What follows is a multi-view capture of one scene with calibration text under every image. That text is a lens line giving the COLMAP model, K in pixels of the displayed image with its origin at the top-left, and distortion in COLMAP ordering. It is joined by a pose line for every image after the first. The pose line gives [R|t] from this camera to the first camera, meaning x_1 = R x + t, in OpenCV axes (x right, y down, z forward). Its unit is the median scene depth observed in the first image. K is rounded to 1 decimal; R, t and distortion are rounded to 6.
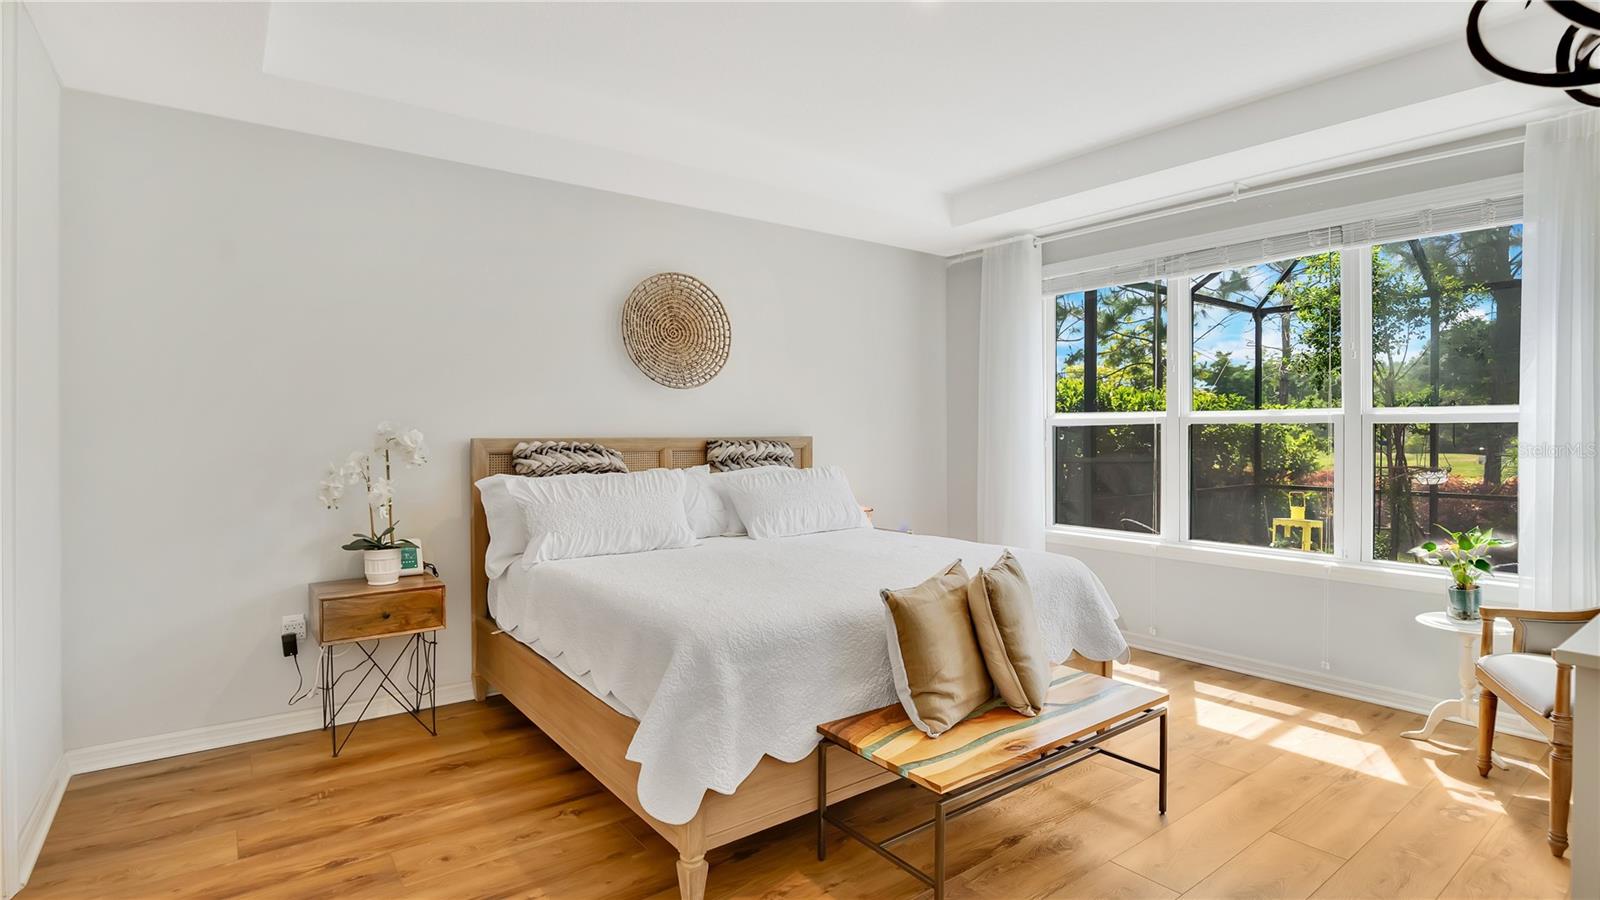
lens RADIAL K [[759.5, 0, 799.8], [0, 759.5, 446.3], [0, 0, 1]] dist [-0.028370, -0.000631]
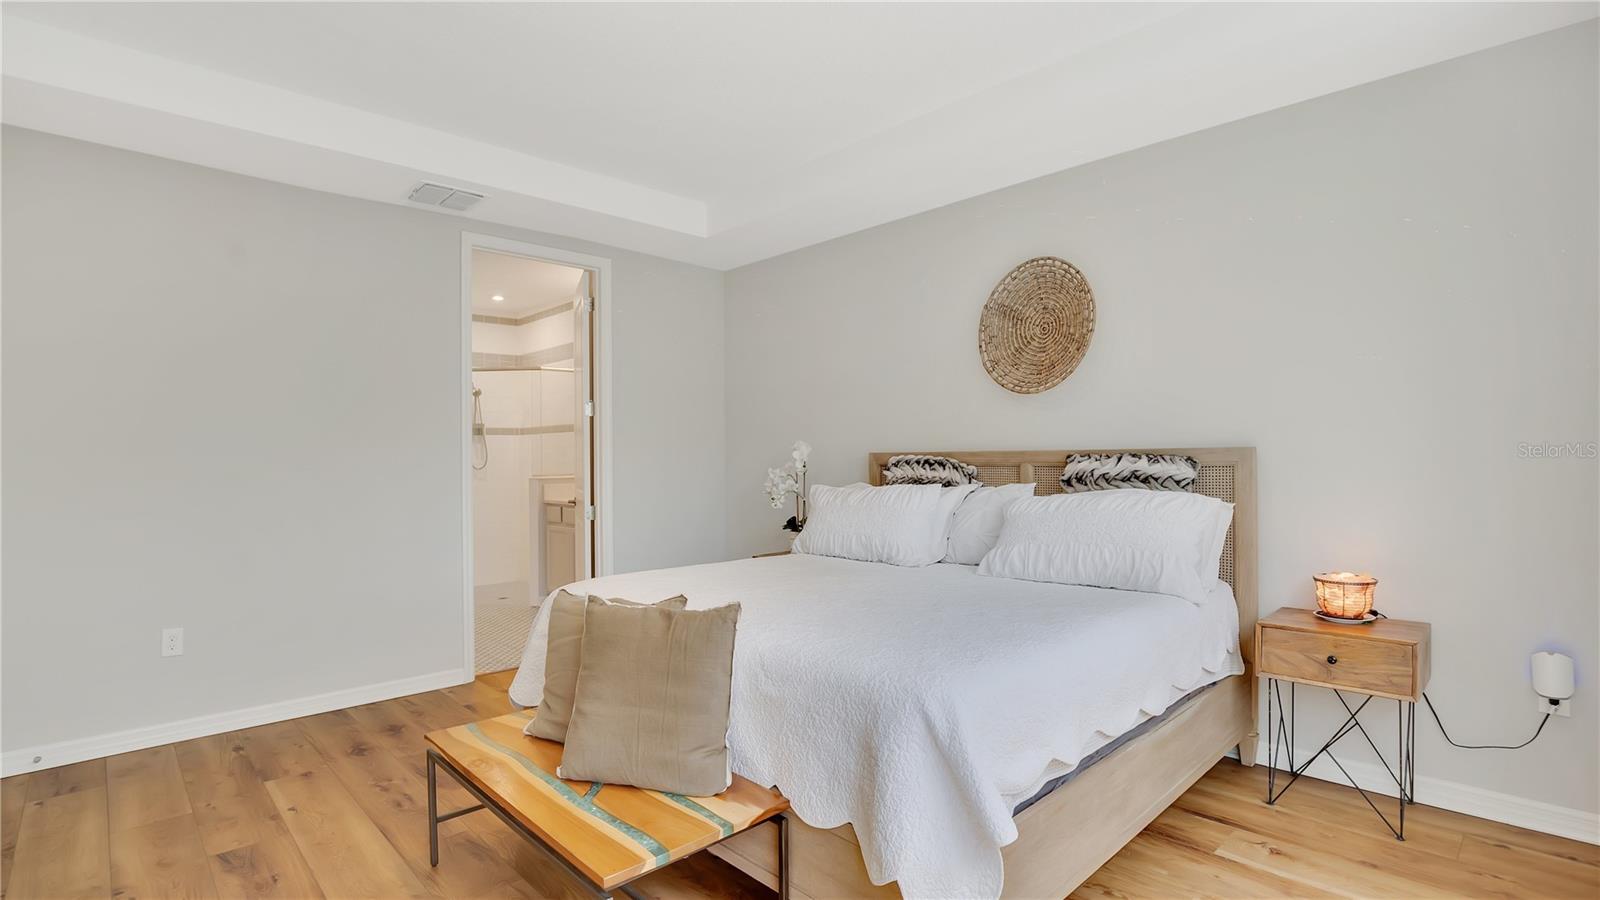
lens RADIAL K [[759.5, 0, 799.3], [0, 759.5, 448.8], [0, 0, 1]] dist [-0.028370, -0.000631]
pose [[0.106635, -0.008664, -0.994260, 0.653223], [-0.006716, 0.999933, -0.009433, -0.003386], [0.994276, 0.007684, 0.106570, 0.640421]]
